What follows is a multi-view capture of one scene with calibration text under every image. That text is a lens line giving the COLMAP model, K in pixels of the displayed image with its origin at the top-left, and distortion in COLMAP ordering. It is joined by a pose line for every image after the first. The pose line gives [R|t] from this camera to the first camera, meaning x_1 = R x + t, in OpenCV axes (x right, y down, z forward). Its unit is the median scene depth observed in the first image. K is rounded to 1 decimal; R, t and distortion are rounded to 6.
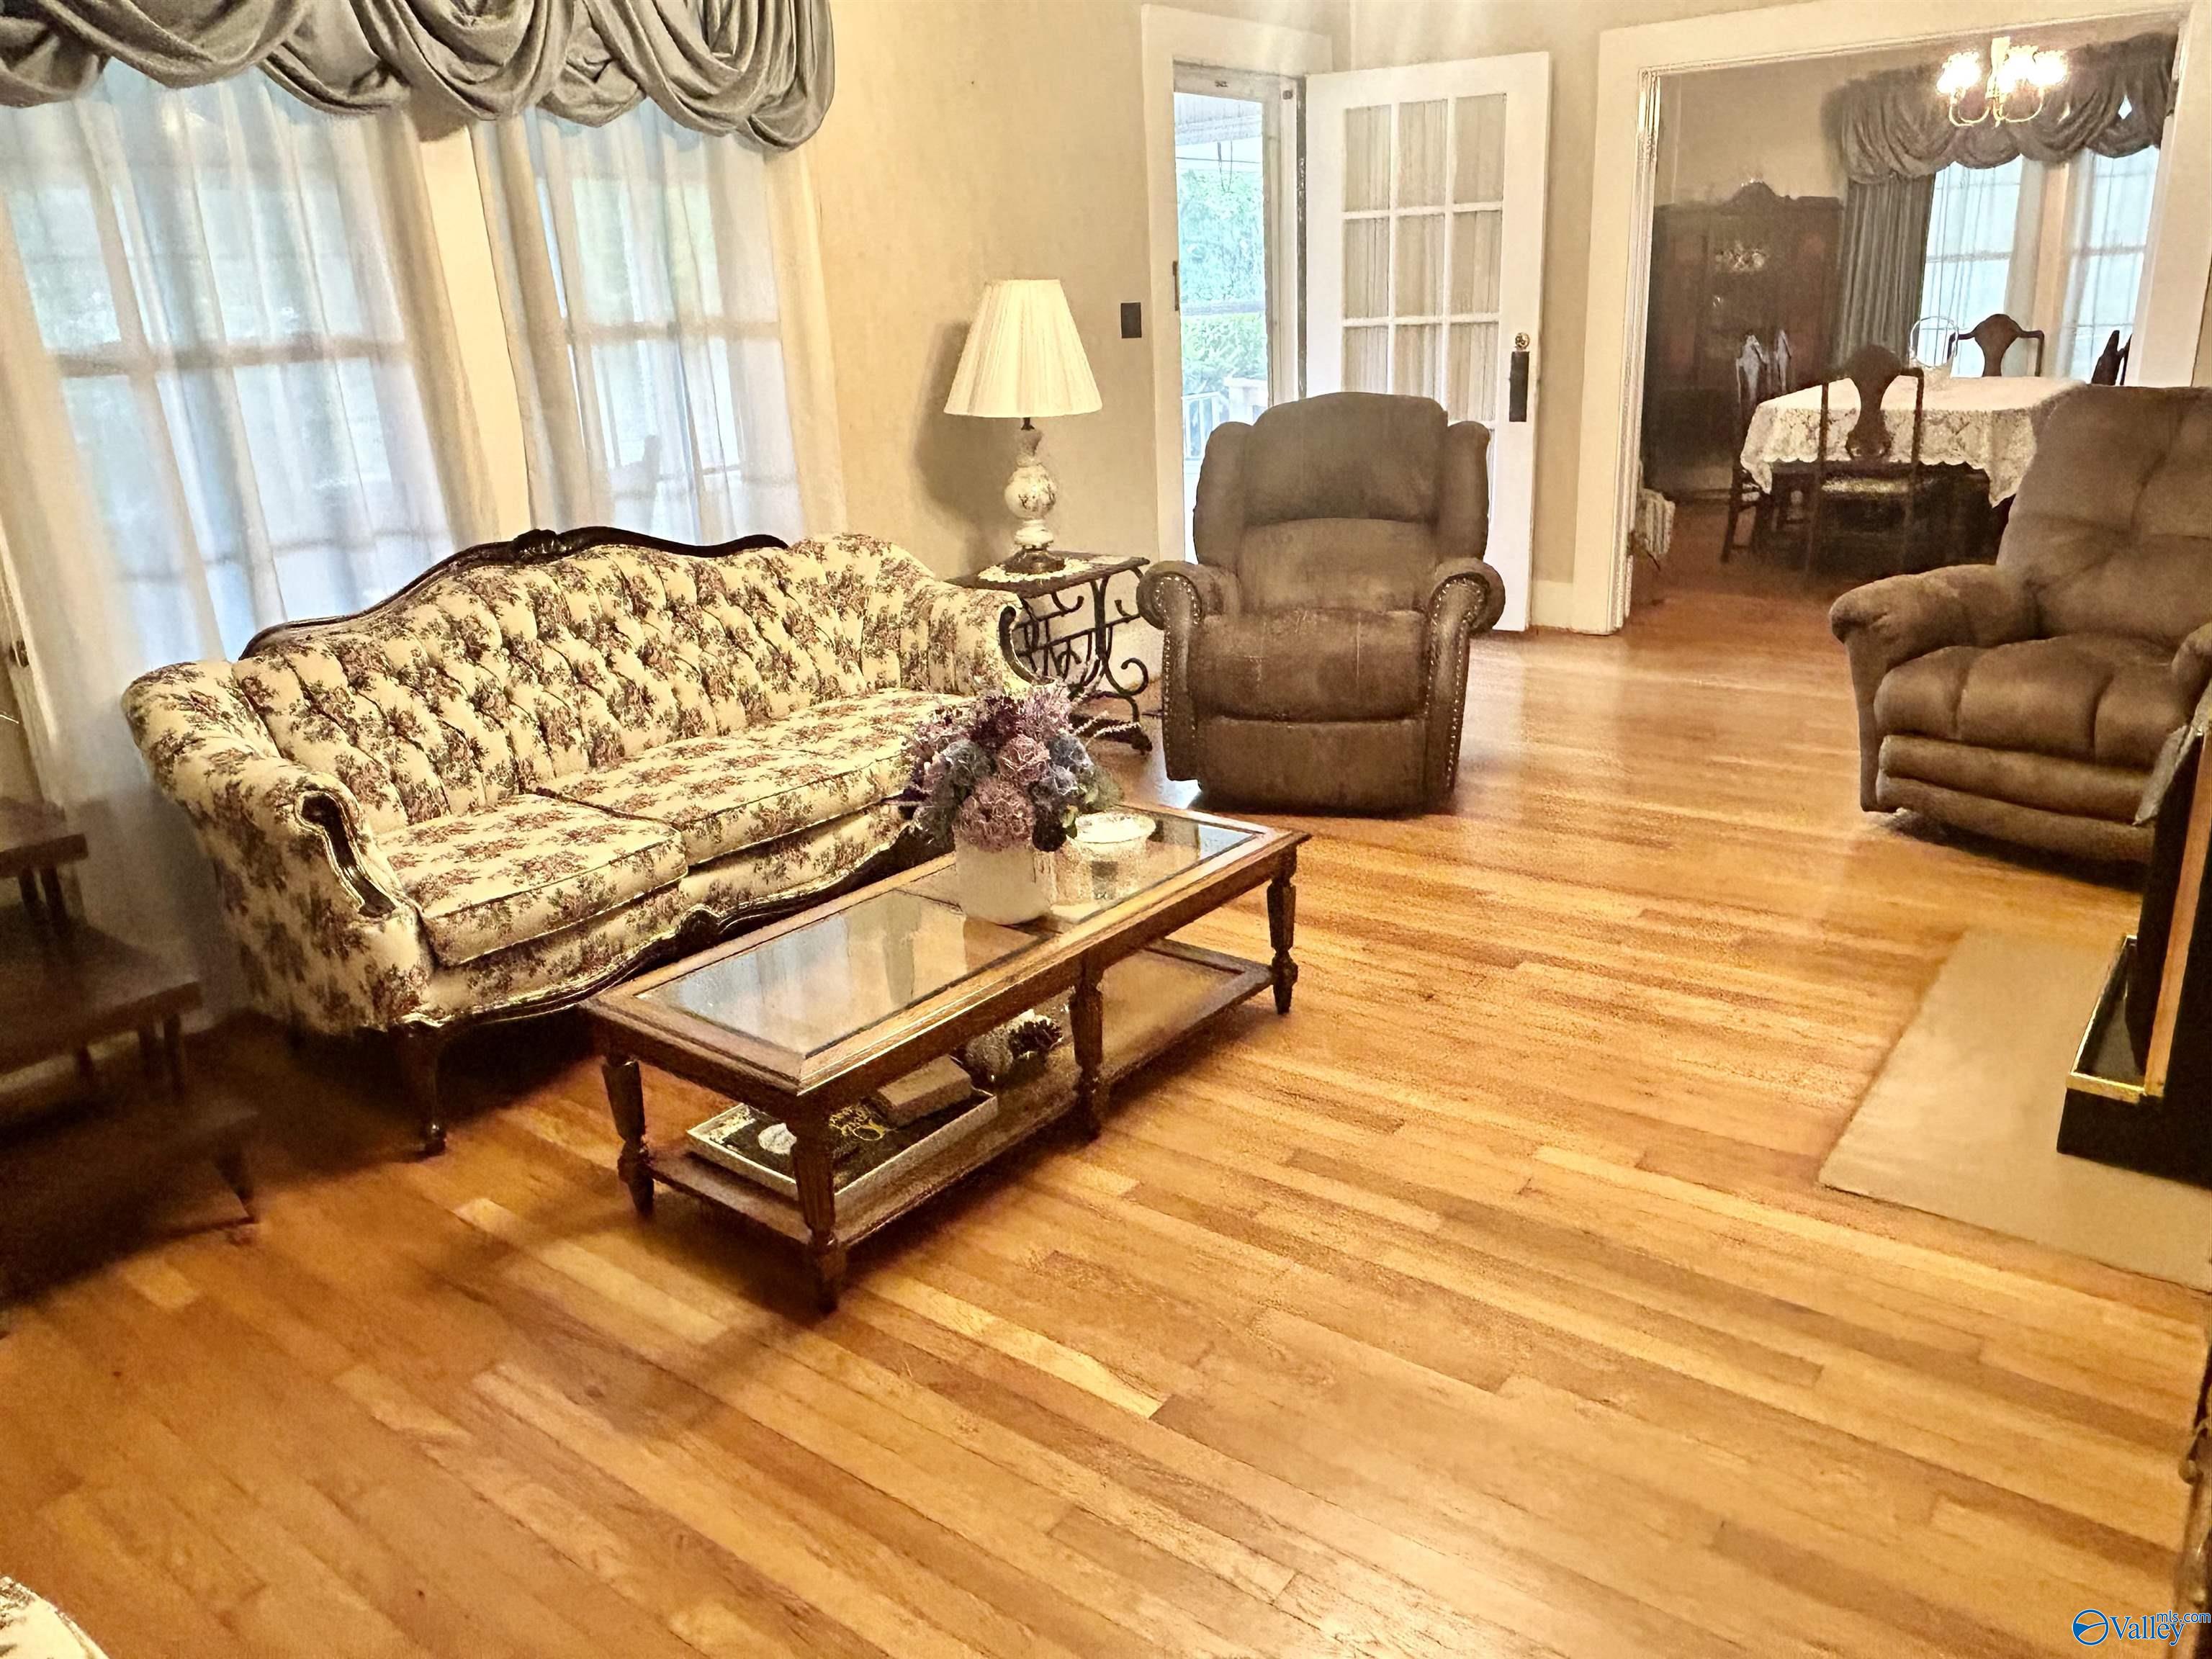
lens RADIAL K [[1580.1, 0, 1105.6], [0, 1580.1, 831.7], [0, 0, 1]] dist [0.010175, -0.023746]
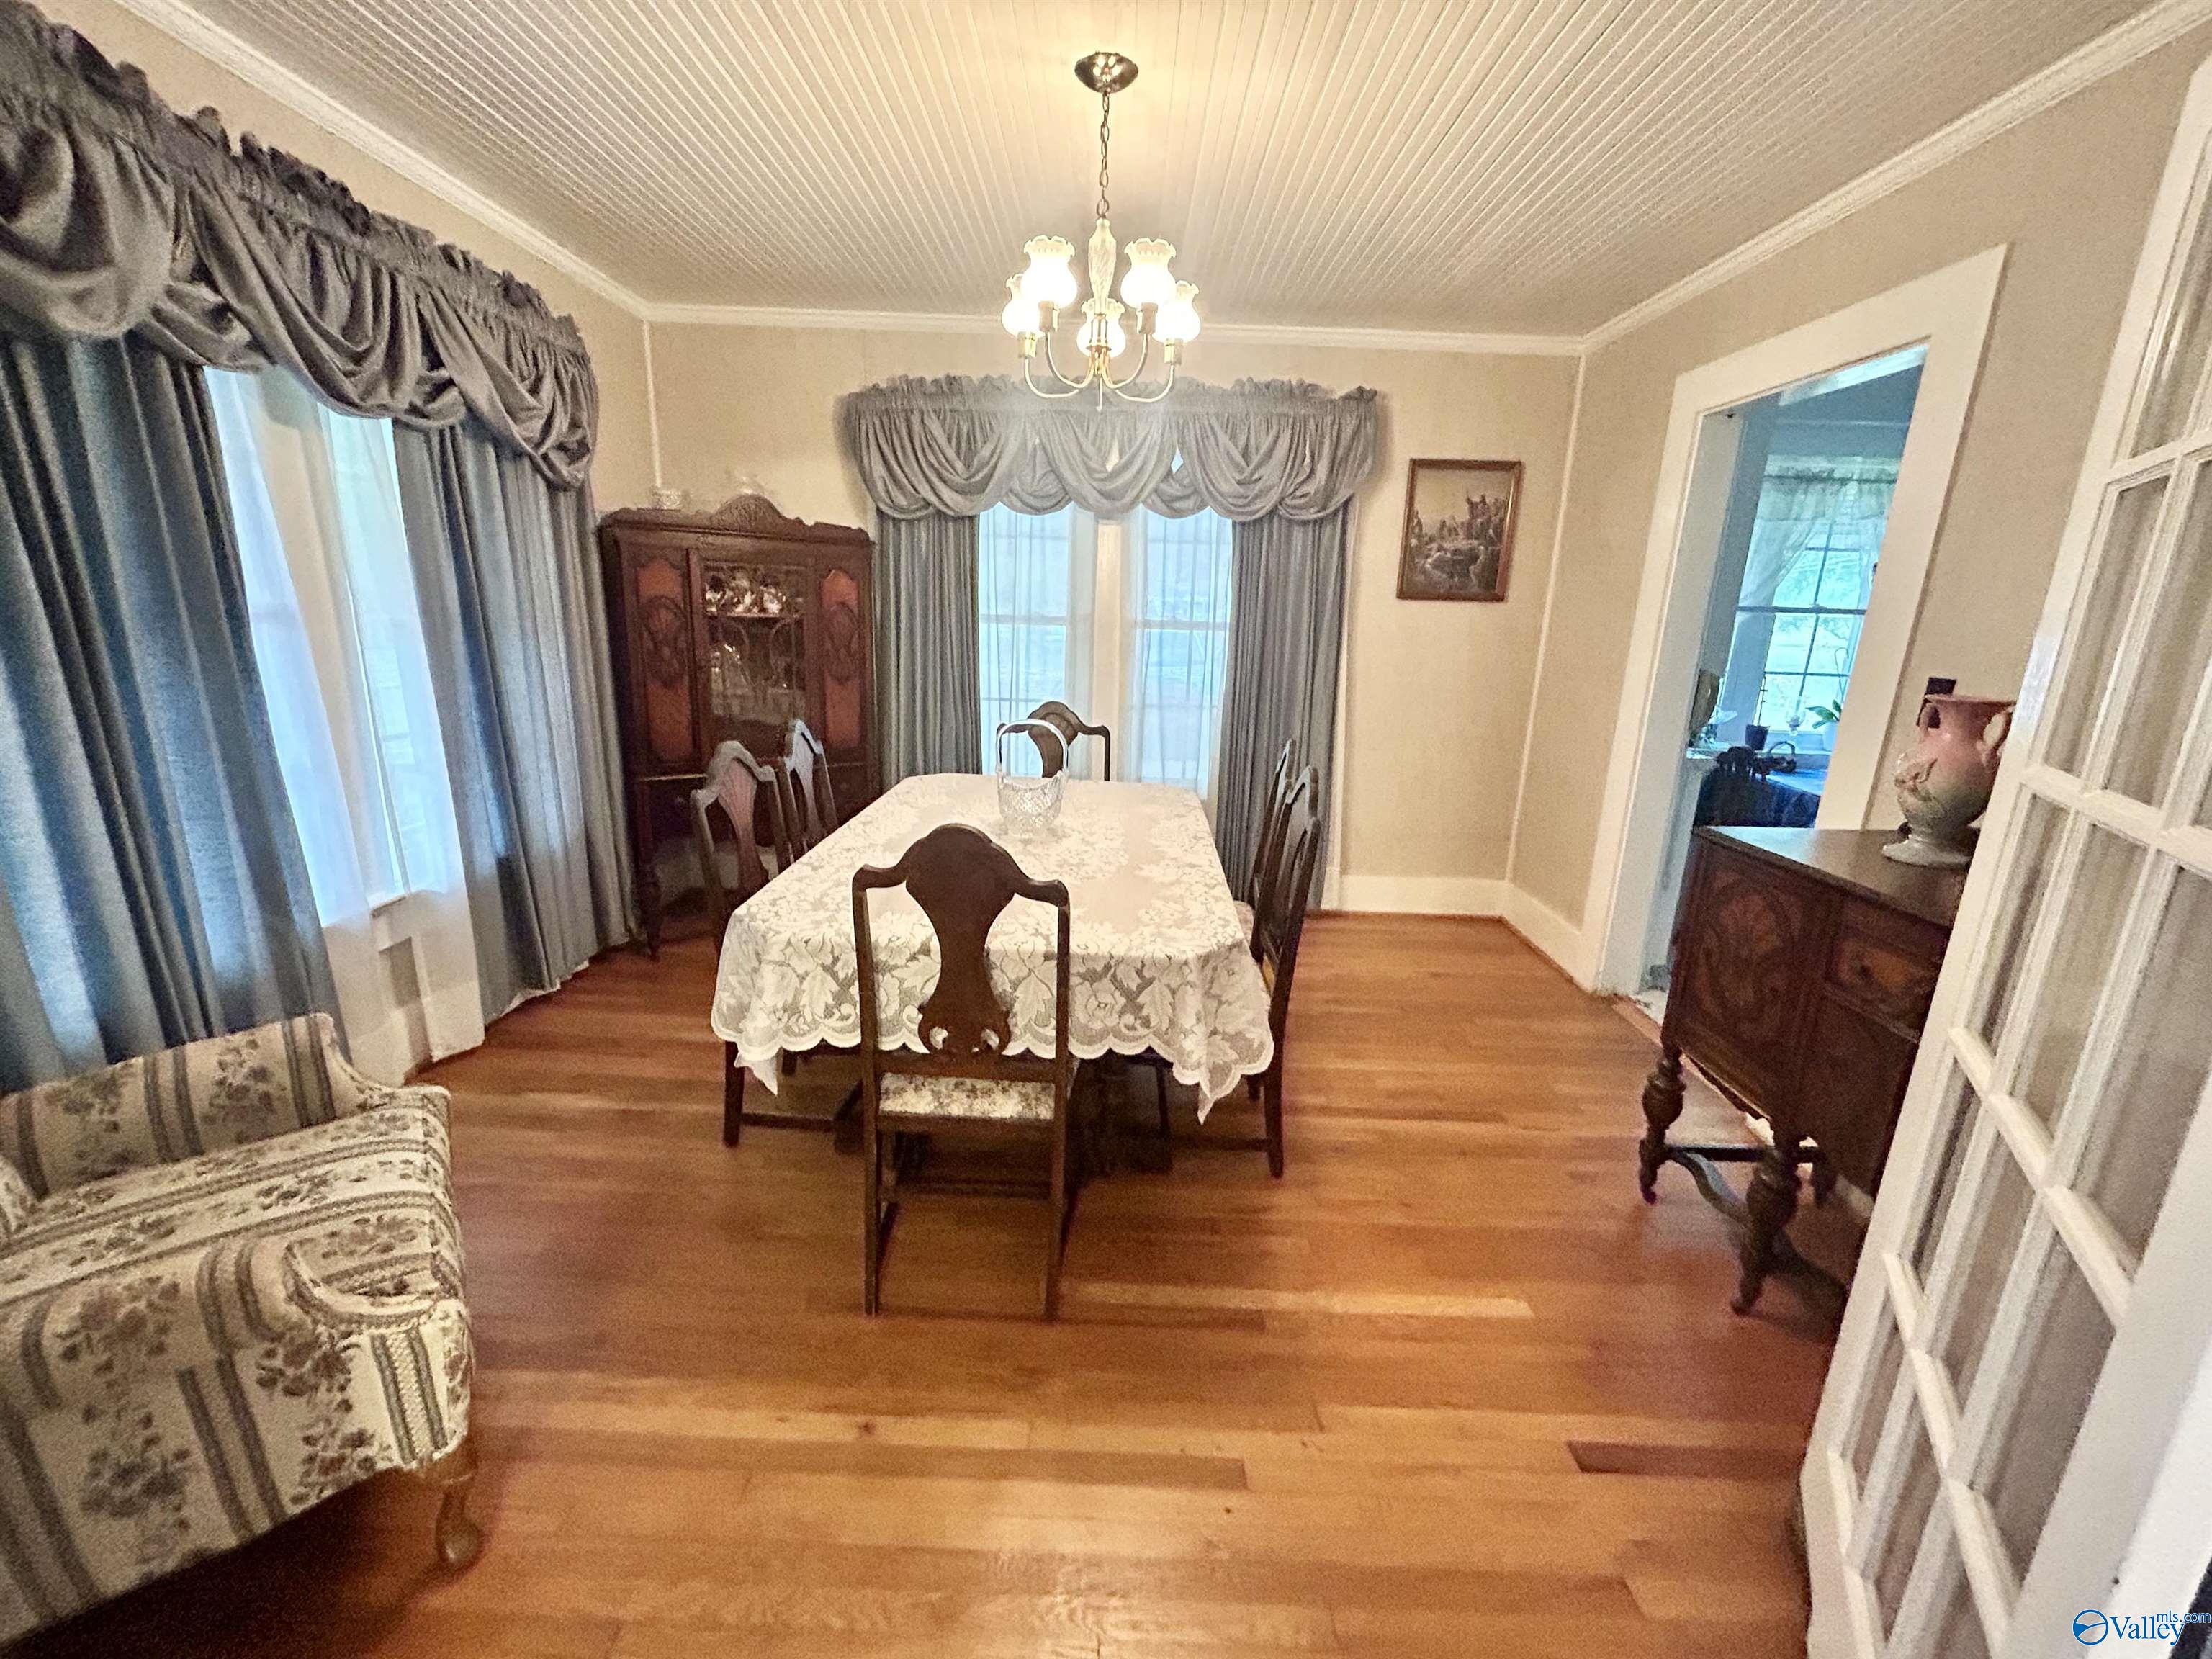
lens RADIAL K [[895.1, 0, 1109.6], [0, 895.1, 838.4], [0, 0, 1]] dist [0.000349, 0.000827]
pose [[0.799117, -0.075192, 0.596454, 0.311851], [0.123863, 0.991454, -0.040962, -0.239929], [-0.588277, 0.106612, 0.801601, 0.650171]]
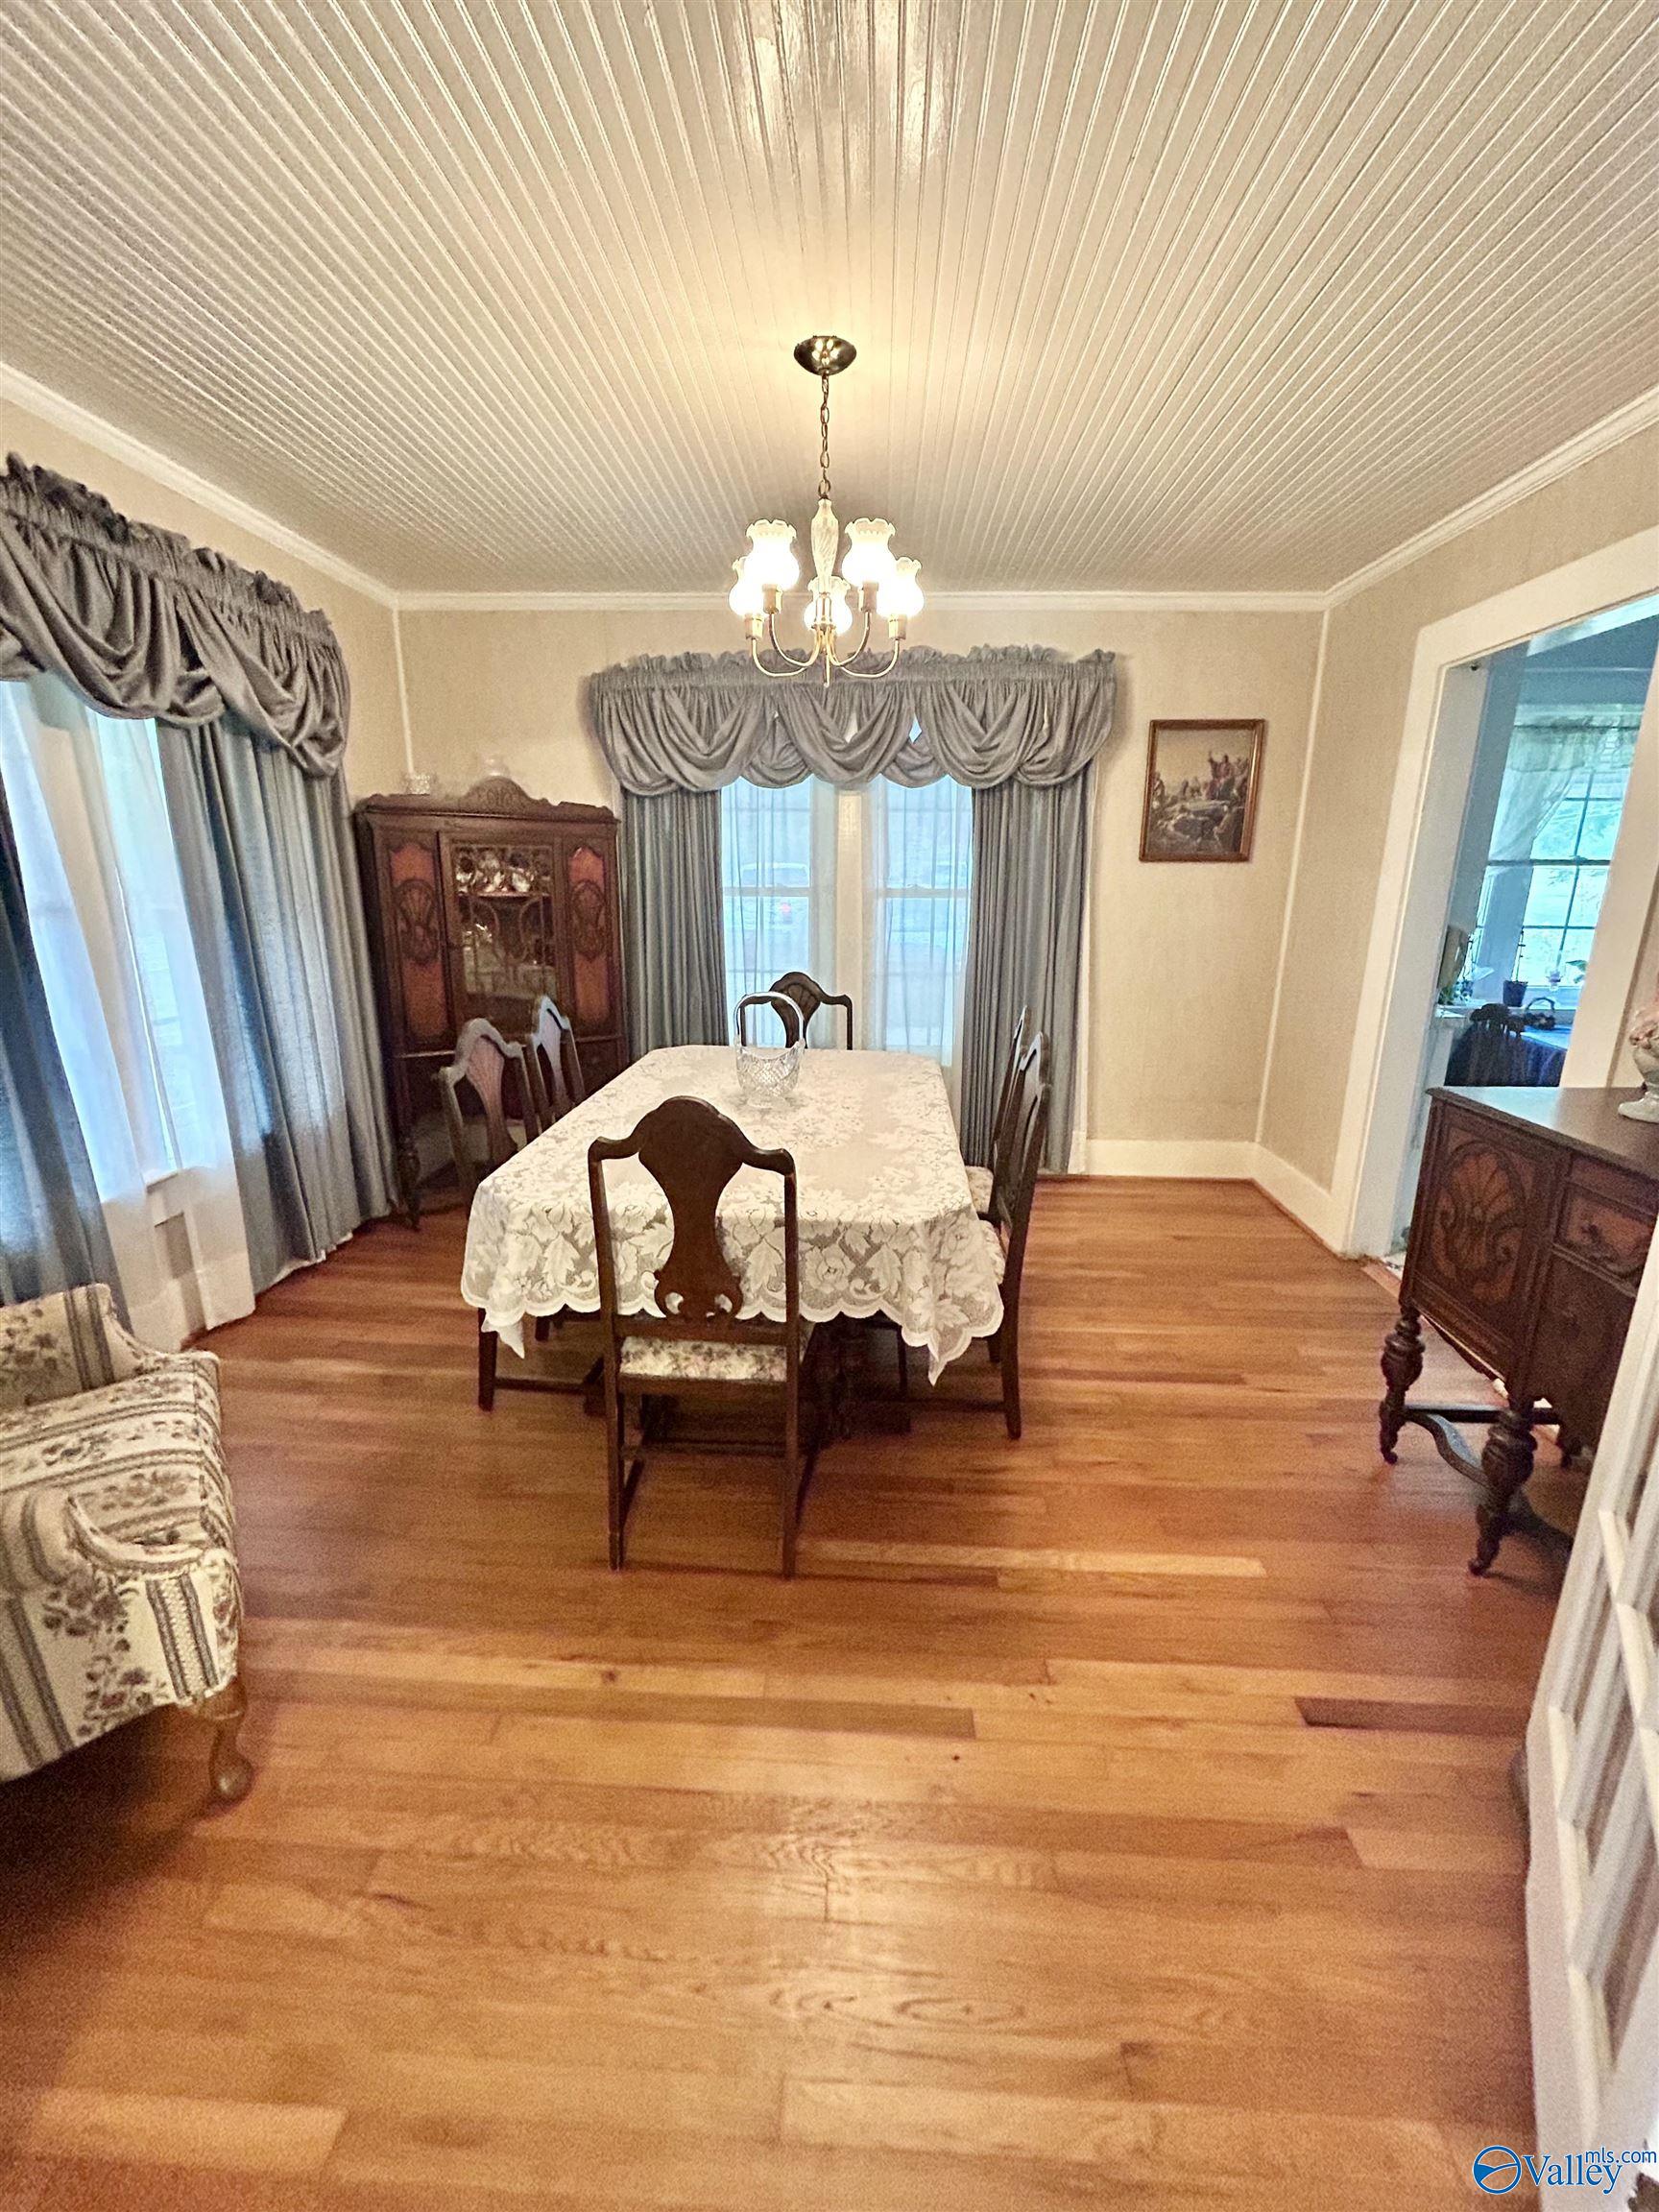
lens RADIAL K [[895.1, 0, 832.6], [0, 895.1, 1113.2], [0, 0, 1]] dist [0.000349, 0.000827]
pose [[0.821389, -0.092075, 0.562887, 0.315040], [0.136738, 0.989893, -0.037611, -0.239311], [-0.553735, 0.107861, 0.825678, 0.640558]]
